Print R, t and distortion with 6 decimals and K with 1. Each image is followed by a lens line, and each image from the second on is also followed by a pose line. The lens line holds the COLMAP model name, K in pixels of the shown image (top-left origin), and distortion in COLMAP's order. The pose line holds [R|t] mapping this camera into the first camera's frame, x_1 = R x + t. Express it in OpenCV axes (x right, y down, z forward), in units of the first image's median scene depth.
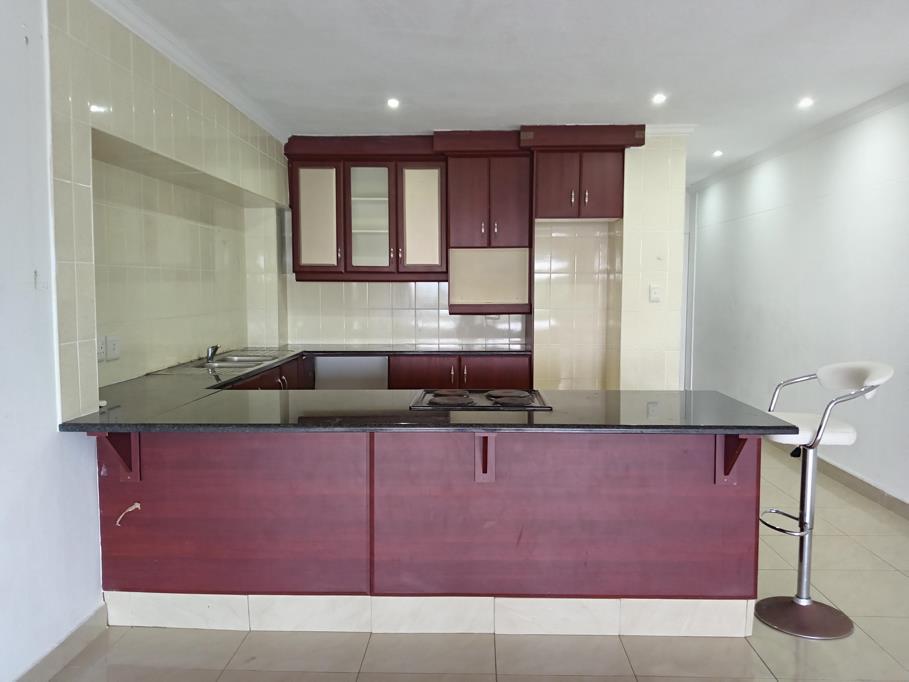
lens RADIAL K [[710.5, 0, 458.7], [0, 710.5, 346.3], [0, 0, 1]] dist [0.053201, -0.037355]
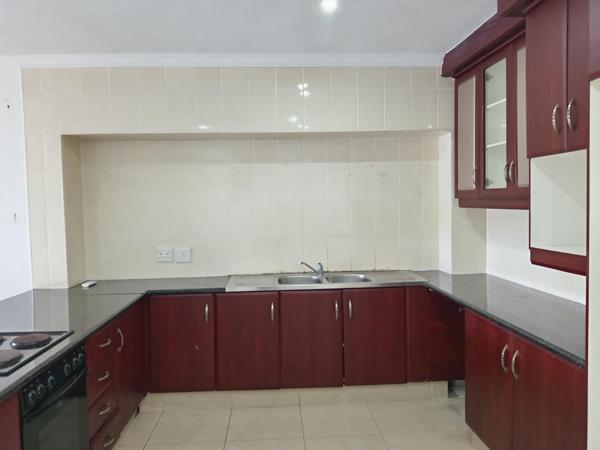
lens RADIAL K [[481.1, 0, 302.3], [0, 481.1, 221.3], [0, 0, 1]] dist [0.026198, -0.033542]
pose [[0.078162, 0.039842, -0.996144, 0.410943], [-0.063485, 0.997372, 0.034909, -0.085610], [0.994917, 0.060511, 0.080486, 0.783379]]
